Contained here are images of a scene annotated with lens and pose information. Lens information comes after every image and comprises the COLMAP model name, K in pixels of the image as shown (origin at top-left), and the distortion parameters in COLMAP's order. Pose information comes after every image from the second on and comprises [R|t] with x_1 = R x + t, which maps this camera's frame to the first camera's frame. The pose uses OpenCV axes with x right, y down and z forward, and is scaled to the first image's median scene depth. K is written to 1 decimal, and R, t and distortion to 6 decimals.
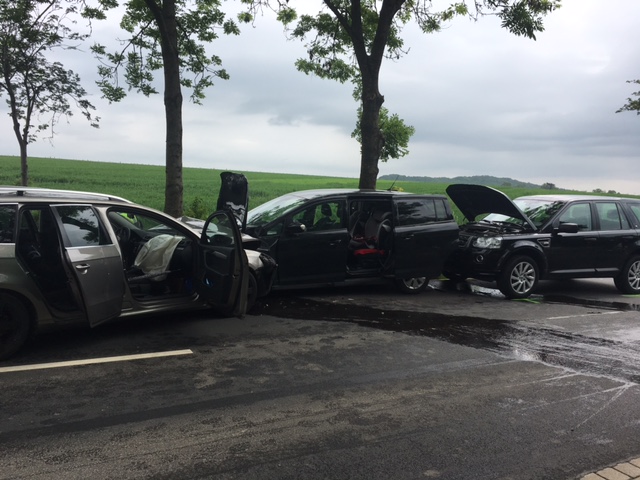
lens RADIAL K [[501.4, 0, 319.5], [0, 501.4, 240.8], [0, 0, 1]] dist [0.051883, -0.014784]
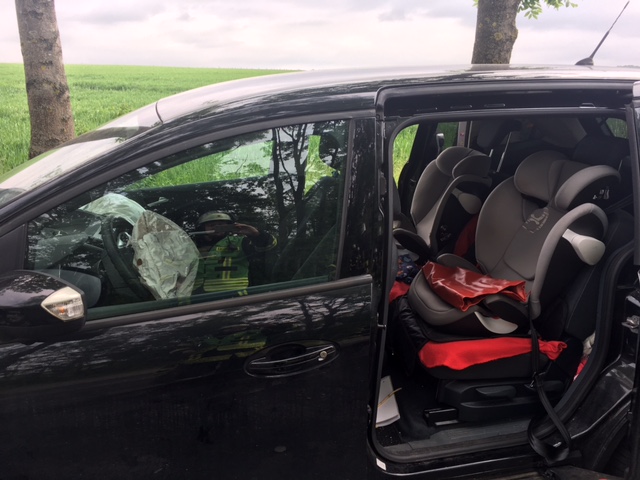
lens RADIAL K [[501.4, 0, 319.3], [0, 501.4, 236.2], [0, 0, 1]] dist [0.051883, -0.014784]
pose [[0.977063, 0.025391, -0.211430, 0.069723], [0.012522, 0.984298, 0.176072, -0.067682], [0.212581, -0.174681, 0.961403, 0.768140]]
